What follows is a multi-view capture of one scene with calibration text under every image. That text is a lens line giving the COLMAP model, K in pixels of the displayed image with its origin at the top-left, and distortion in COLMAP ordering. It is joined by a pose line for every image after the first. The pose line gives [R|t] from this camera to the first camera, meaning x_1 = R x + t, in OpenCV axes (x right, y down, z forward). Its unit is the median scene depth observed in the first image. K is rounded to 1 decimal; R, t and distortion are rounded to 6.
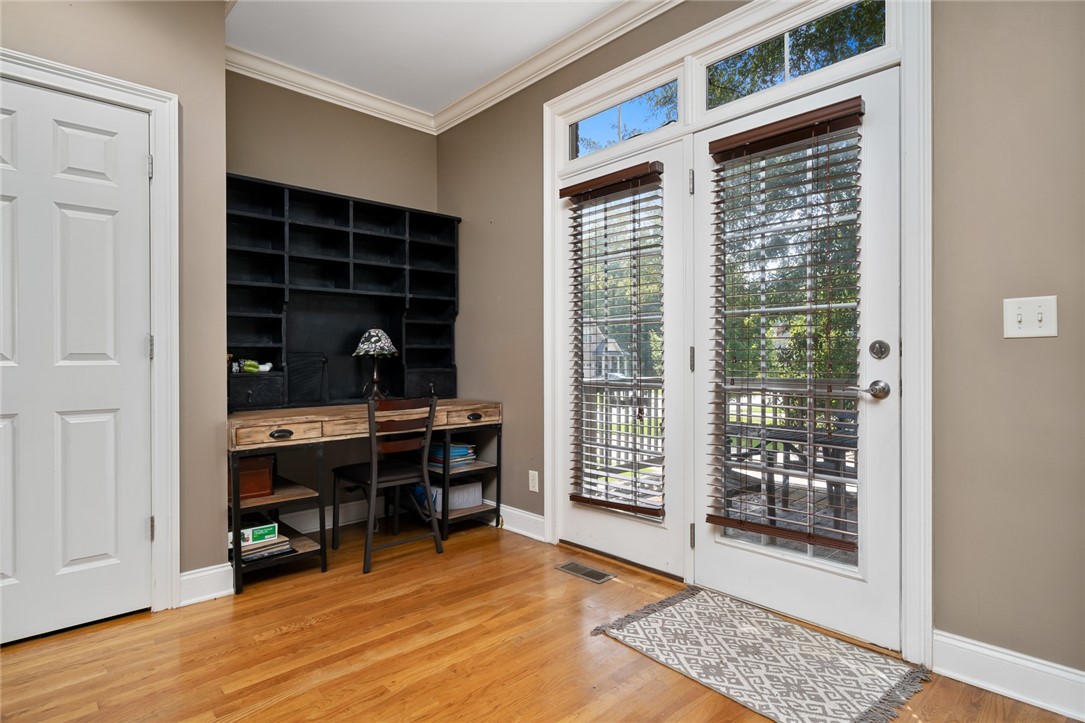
lens RADIAL K [[555.8, 0, 542.2], [0, 555.8, 359.4], [0, 0, 1]] dist [-0.001096, 0.000964]
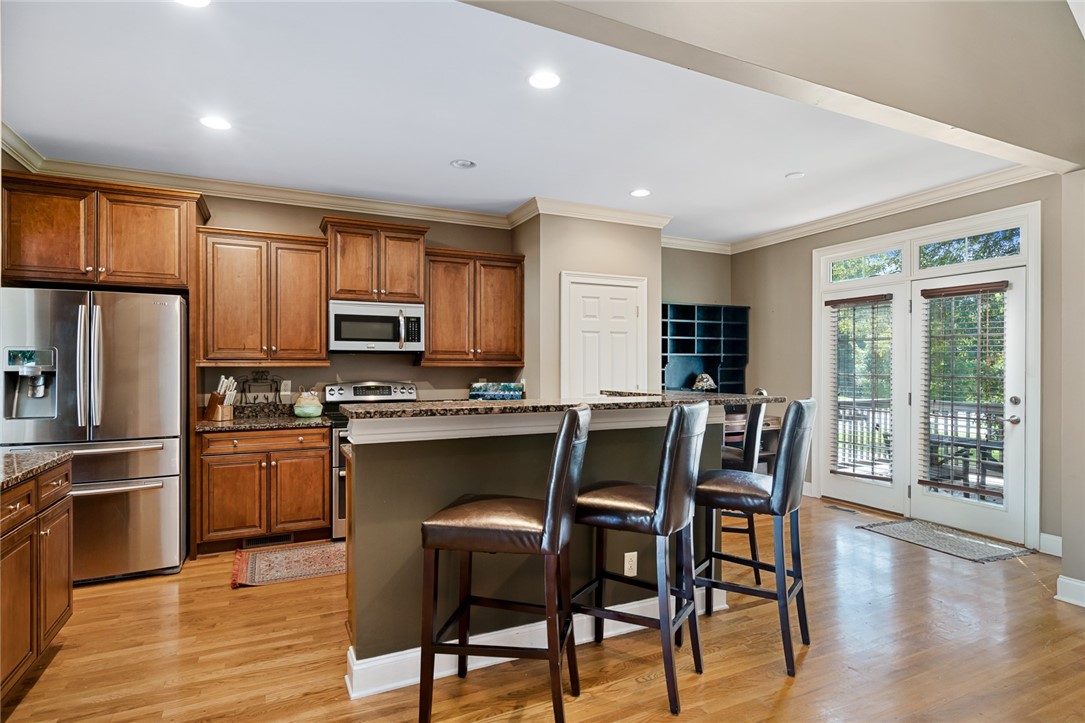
lens RADIAL K [[555.8, 0, 541.2], [0, 555.8, 366.4], [0, 0, 1]] dist [-0.001096, 0.000964]
pose [[0.954004, 0.003801, -0.299771, -0.307635], [-0.002341, 0.999984, 0.005228, -0.101379], [0.299786, -0.004286, 0.953997, -1.007659]]
